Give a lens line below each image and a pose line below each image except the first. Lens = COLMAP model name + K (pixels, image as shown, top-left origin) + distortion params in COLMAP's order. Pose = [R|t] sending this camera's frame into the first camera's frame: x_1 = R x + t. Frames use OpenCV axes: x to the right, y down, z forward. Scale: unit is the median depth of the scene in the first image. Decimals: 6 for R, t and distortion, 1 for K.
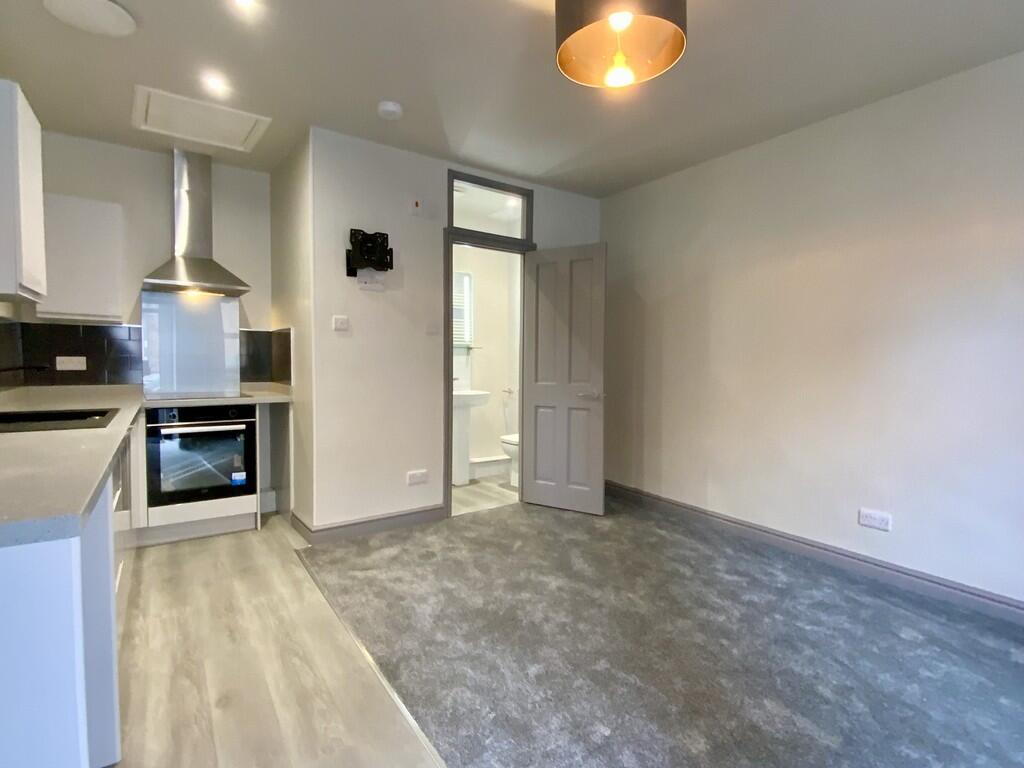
lens RADIAL K [[538.0, 0, 506.9], [0, 538.0, 385.1], [0, 0, 1]] dist [0.041203, -0.006989]
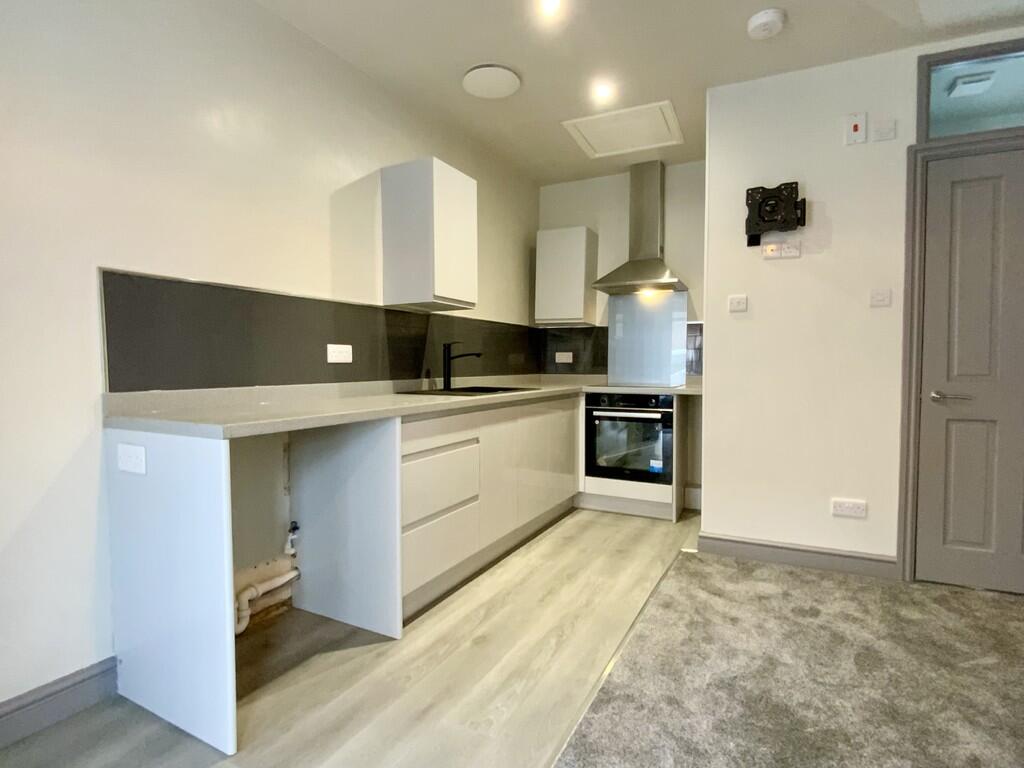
lens RADIAL K [[538.0, 0, 508.6], [0, 538.0, 381.0], [0, 0, 1]] dist [0.041203, -0.006989]
pose [[0.494993, 0.021405, -0.868633, 0.273392], [-0.038814, 0.999243, 0.002505, 0.021015], [0.868029, 0.032476, 0.495450, 0.274704]]
